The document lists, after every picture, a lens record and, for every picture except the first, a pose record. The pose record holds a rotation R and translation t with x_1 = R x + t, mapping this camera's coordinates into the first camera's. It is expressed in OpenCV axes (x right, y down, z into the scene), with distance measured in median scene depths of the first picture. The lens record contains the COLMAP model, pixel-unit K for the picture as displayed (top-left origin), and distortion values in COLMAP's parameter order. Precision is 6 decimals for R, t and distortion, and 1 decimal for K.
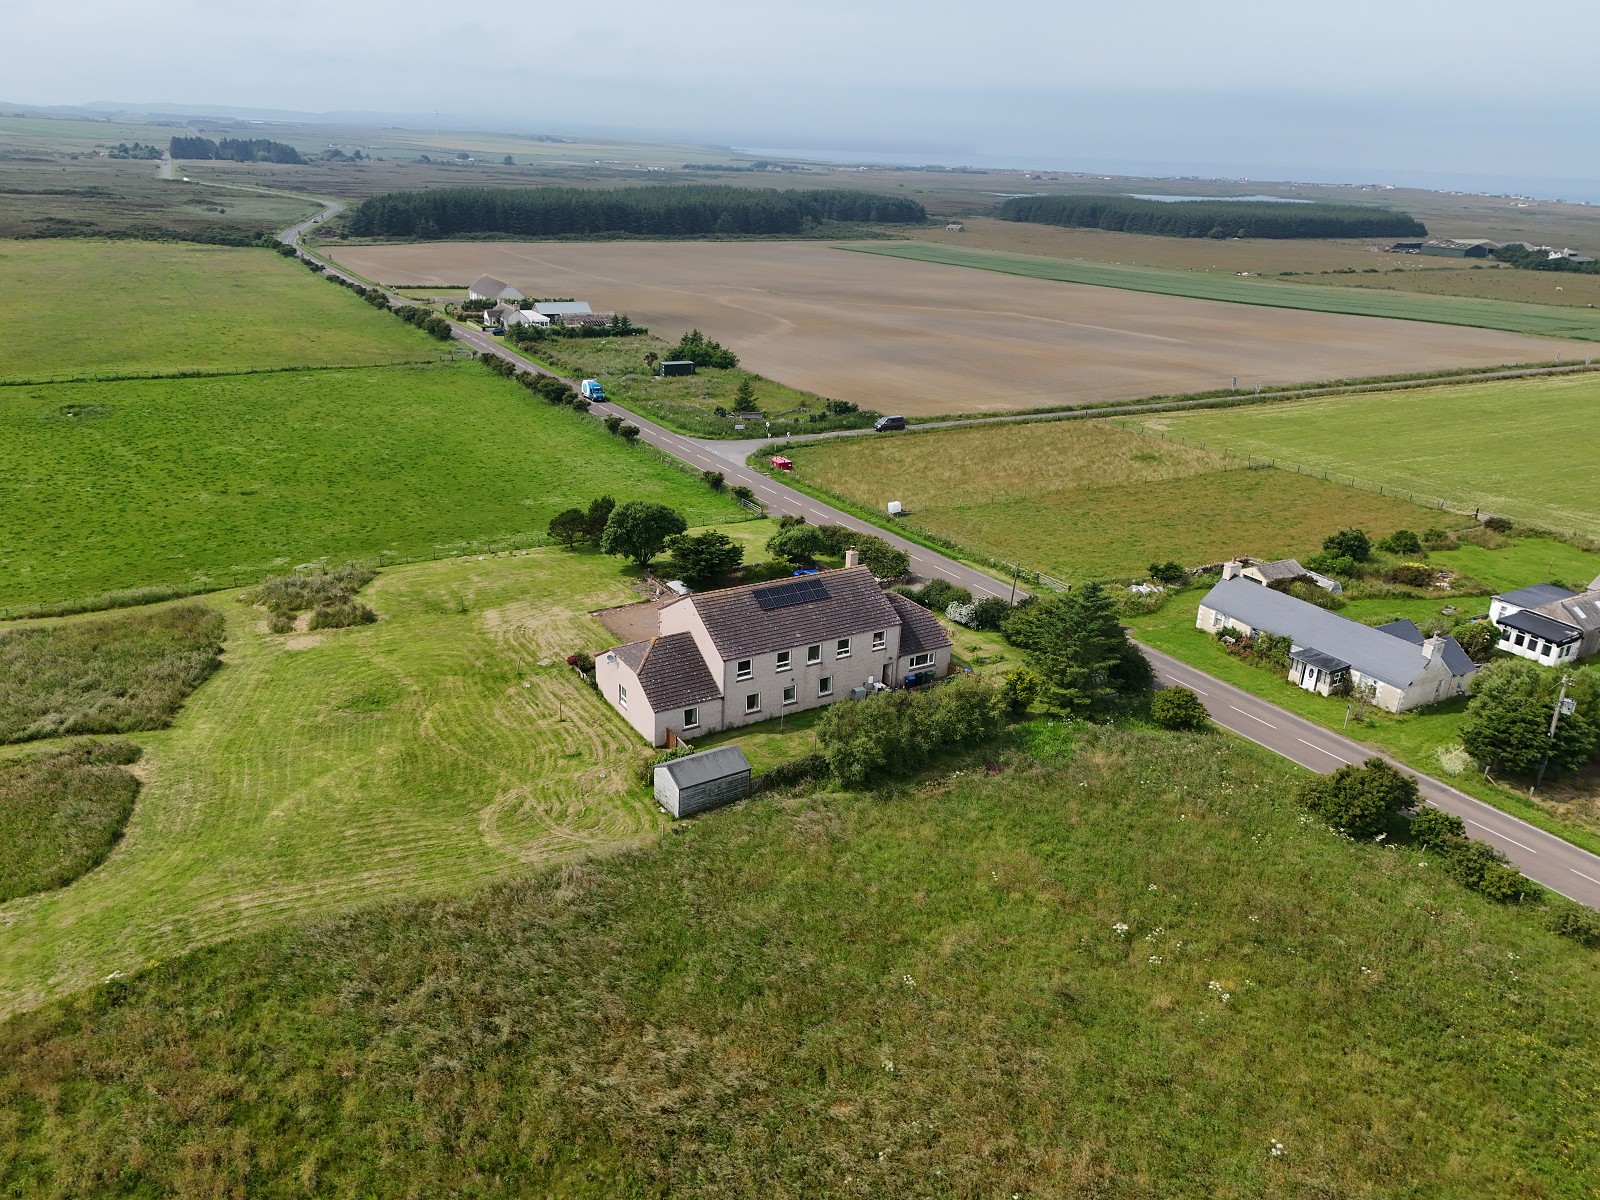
lens RADIAL K [[1173.0, 0, 800.0], [0, 1173.0, 600.0], [0, 0, 1]] dist [0.113968, -0.153453]
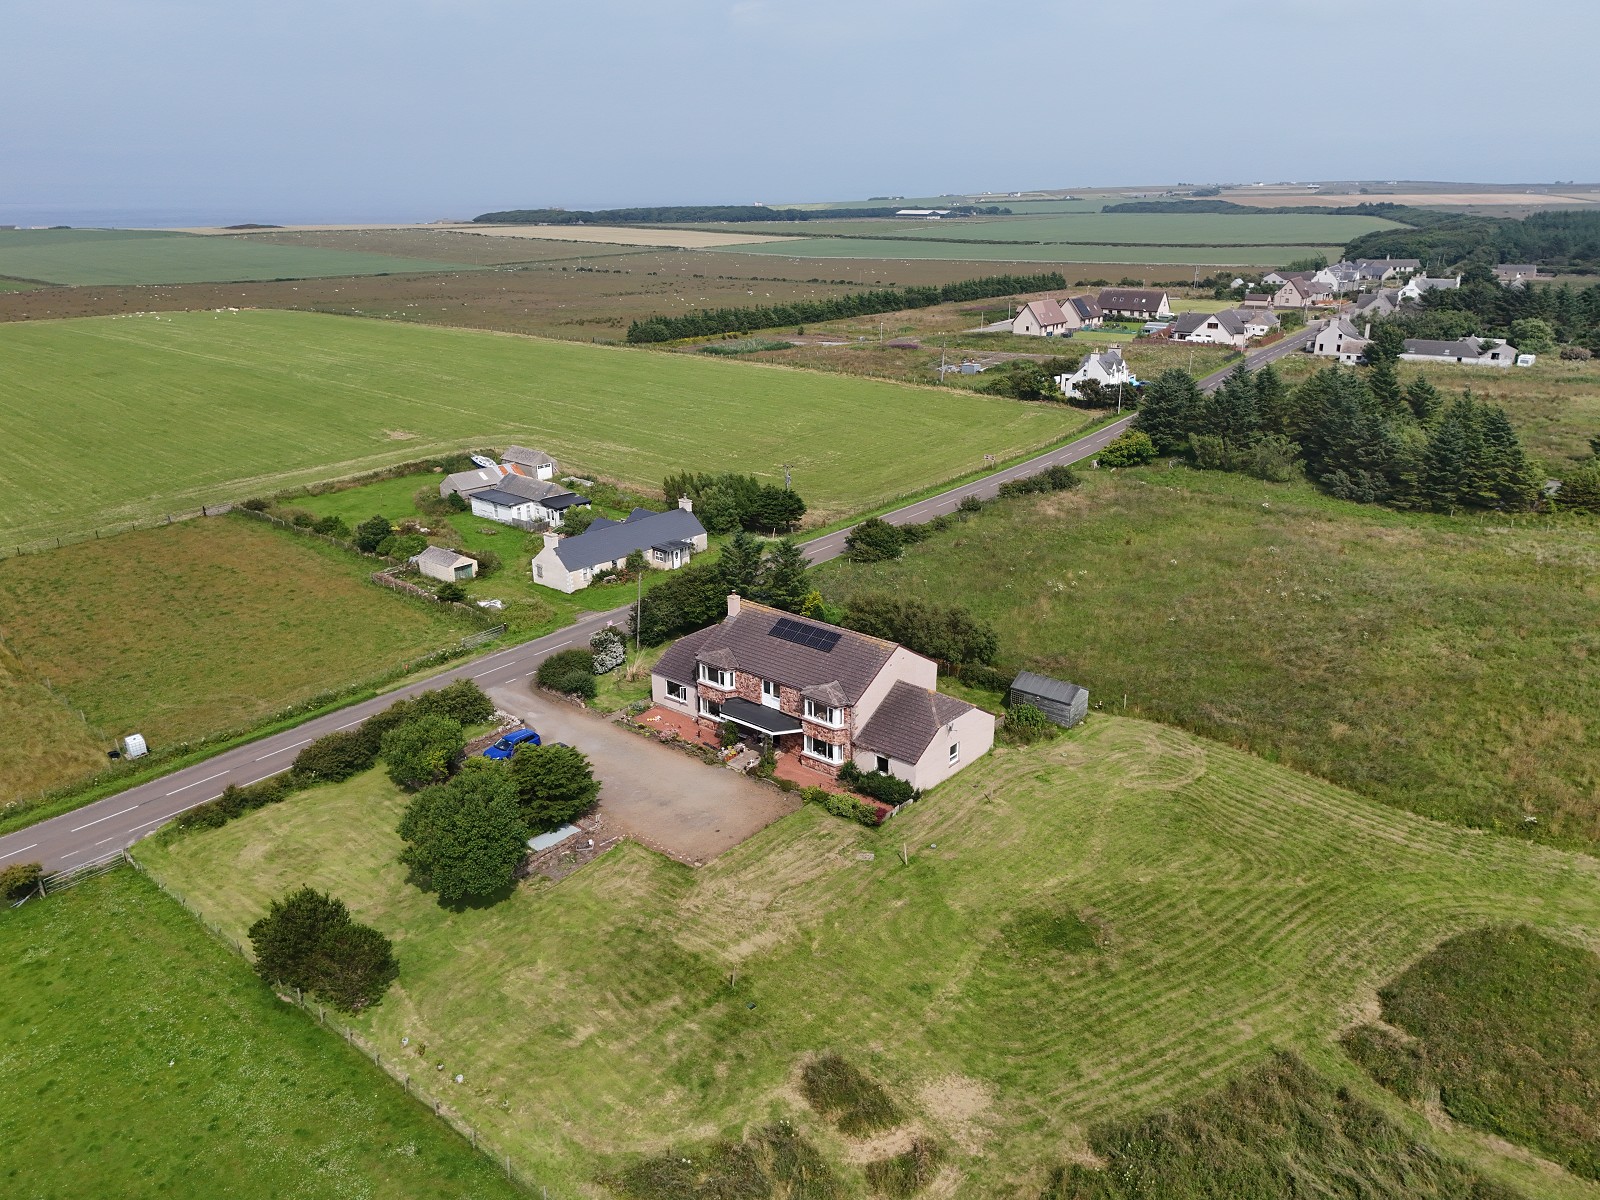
lens RADIAL K [[1173.0, 0, 800.0], [0, 1173.0, 600.0], [0, 0, 1]] dist [0.113968, -0.153453]
pose [[-0.314105, -0.350387, 0.882364, -0.887876], [0.333297, 0.829550, 0.448062, -0.484658], [-0.888961, 0.434828, -0.143783, 1.136910]]
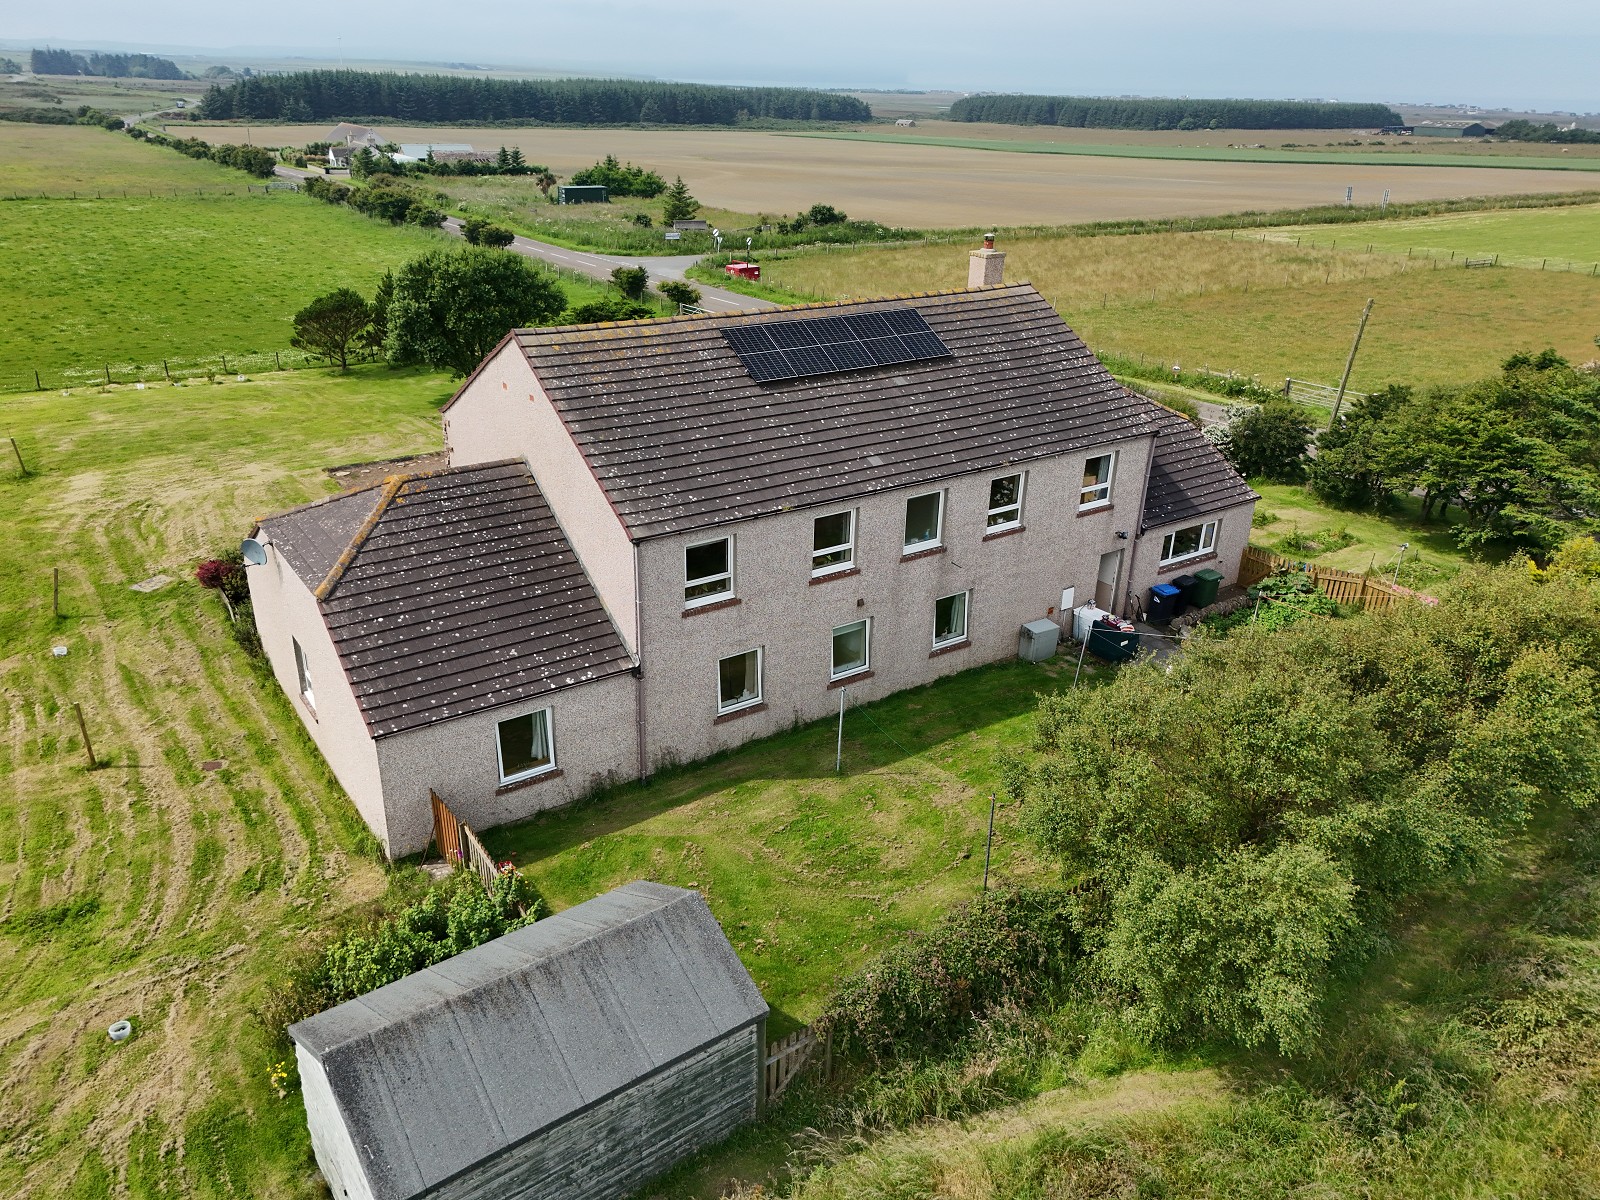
lens RADIAL K [[1178.6, 0, 800.0], [0, 1178.6, 600.0], [0, 0, 1]] dist [0.074449, -0.061536]
pose [[0.998362, -0.034369, 0.045734, -0.035431], [0.032203, 0.998362, 0.047284, 0.049253], [-0.047284, -0.045734, 0.997834, 0.653914]]
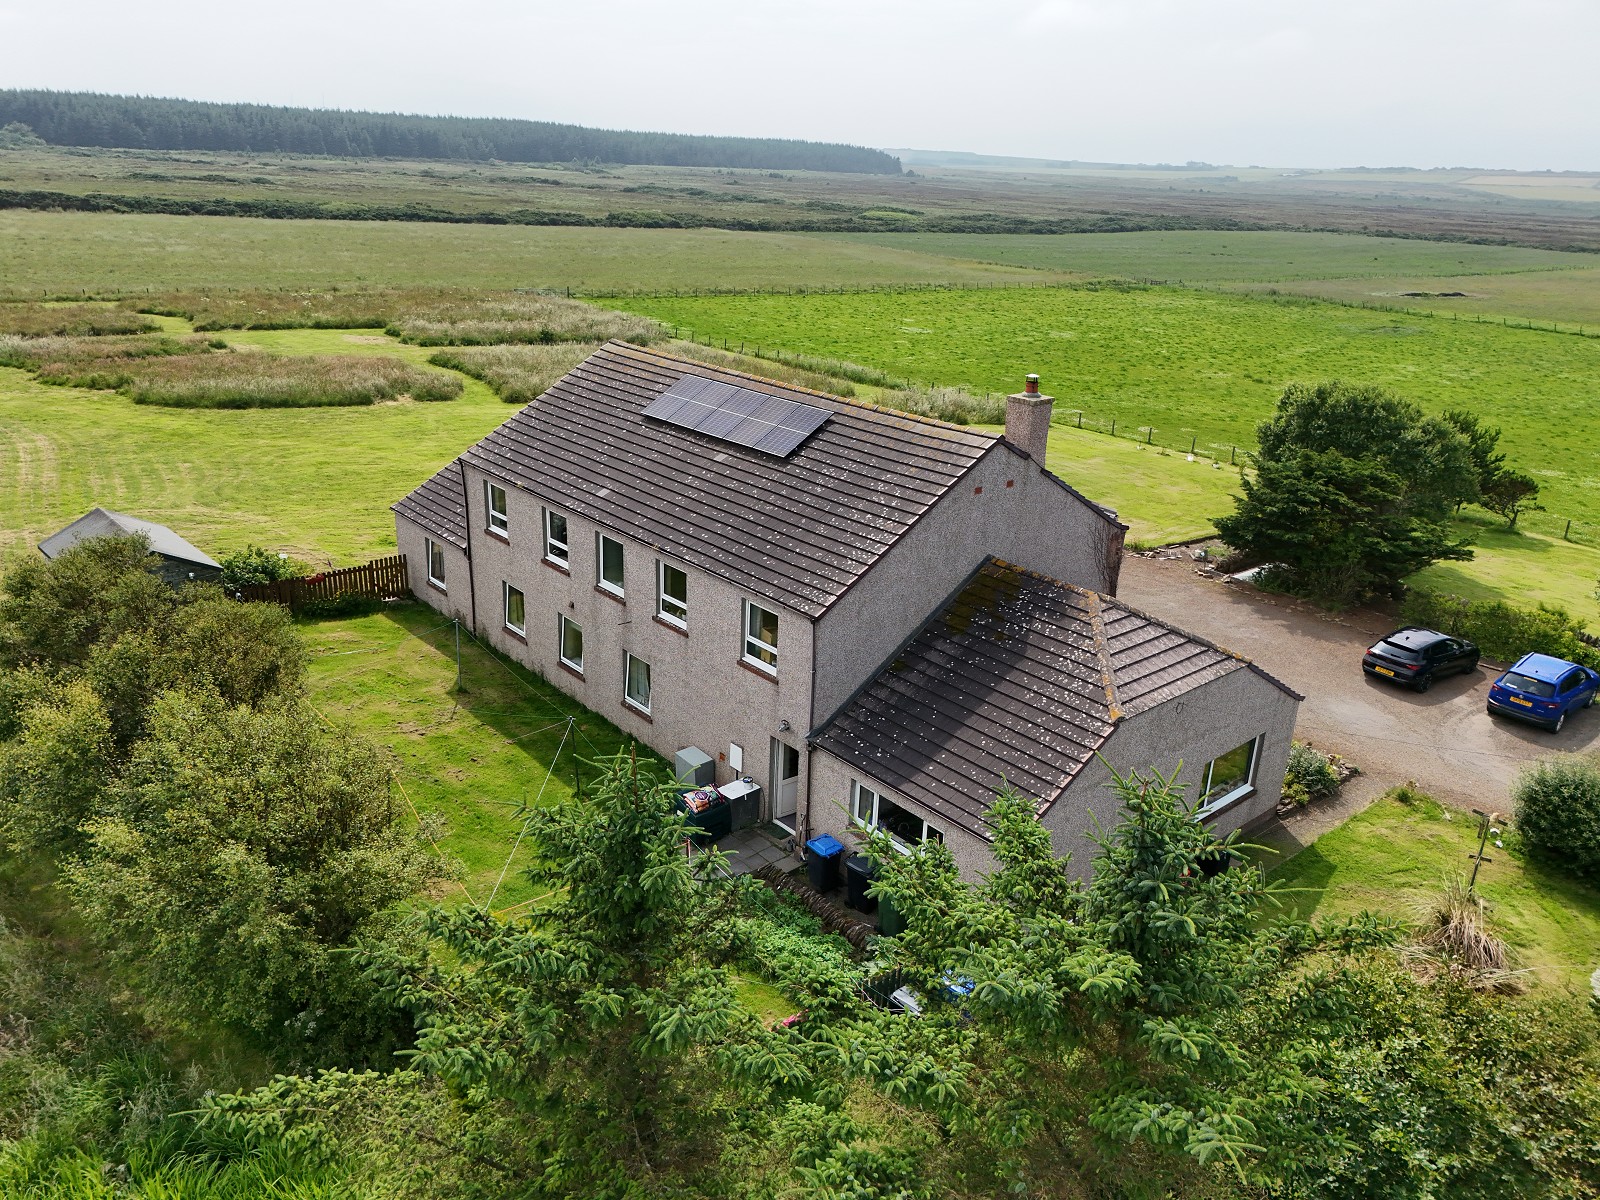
lens RADIAL K [[1178.6, 0, 800.0], [0, 1178.6, 600.0], [0, 0, 1]] dist [0.074449, -0.061536]
pose [[0.166368, 0.314808, -0.934461, 0.331534], [-0.389625, 0.891538, 0.230981, -0.043475], [0.905822, 0.325662, 0.270980, 0.922911]]
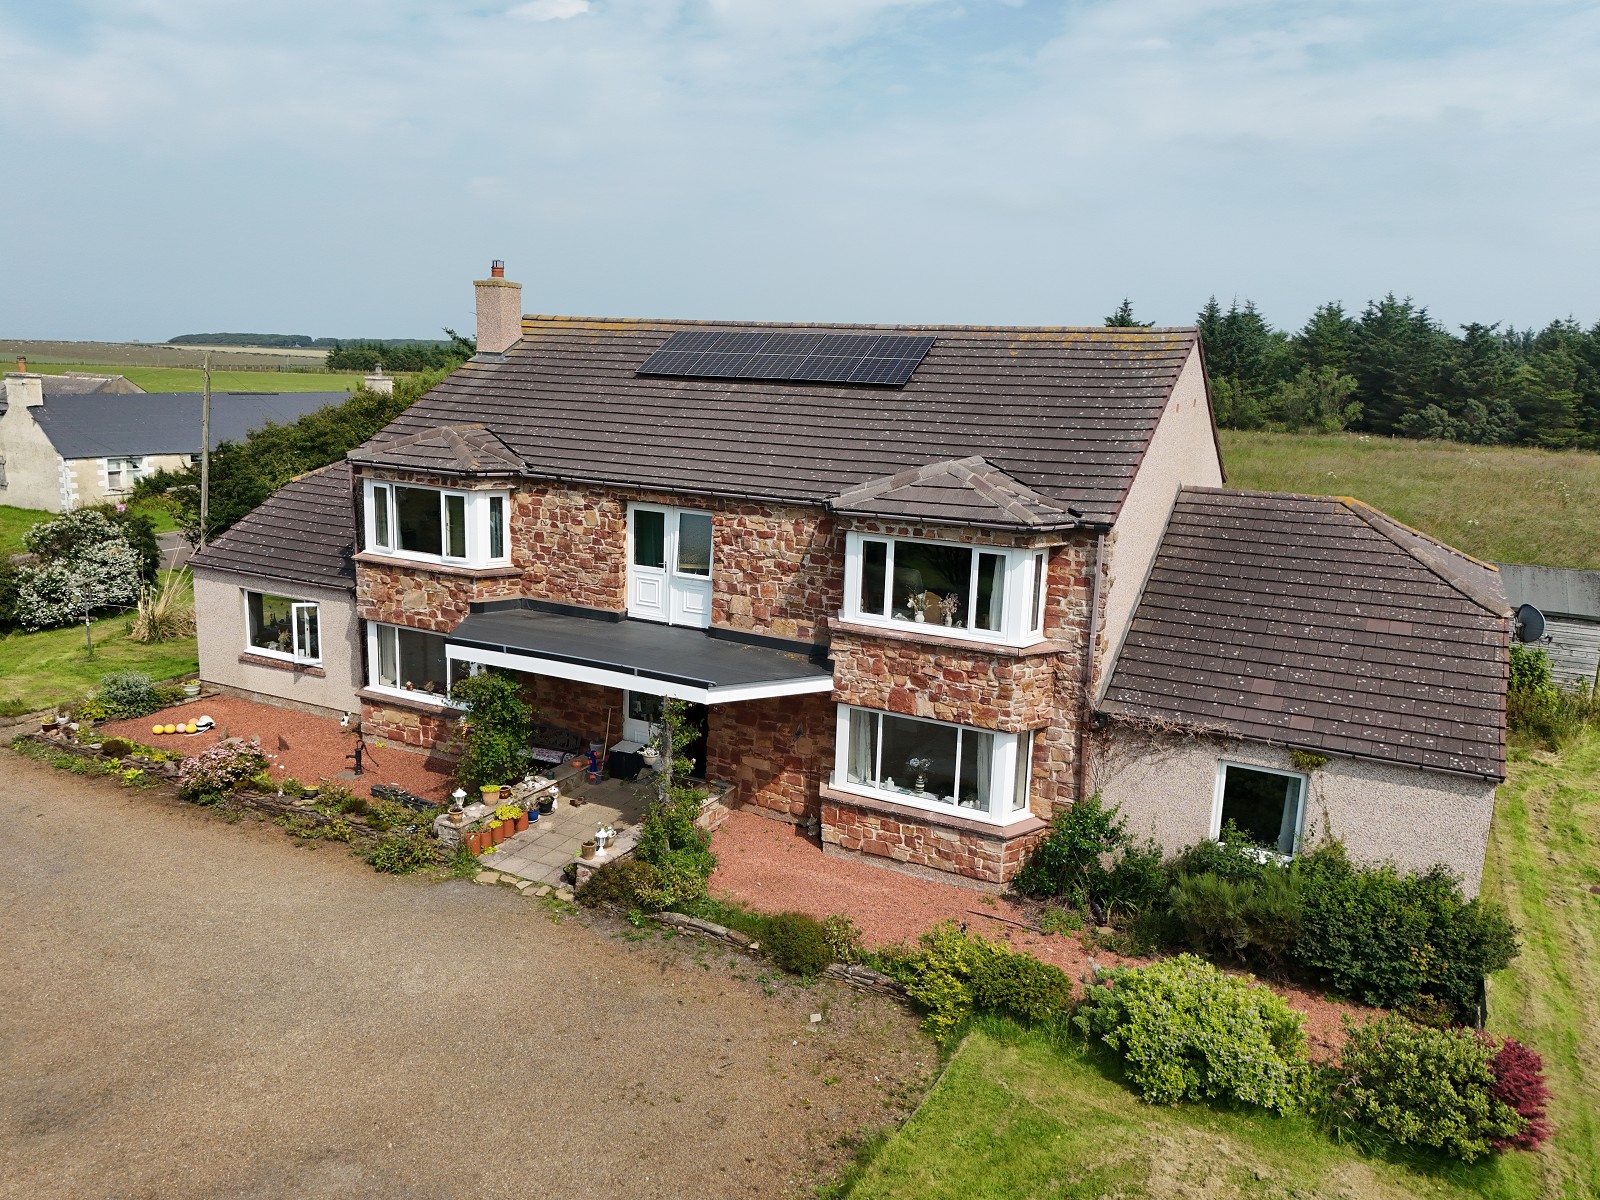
lens RADIAL K [[1178.6, 0, 800.0], [0, 1178.6, 600.0], [0, 0, 1]] dist [0.074449, -0.061536]
pose [[-0.504449, -0.226964, 0.833078, -0.259225], [0.261274, 0.879477, 0.397813, -0.071217], [-0.822962, 0.418338, -0.384352, 1.124501]]
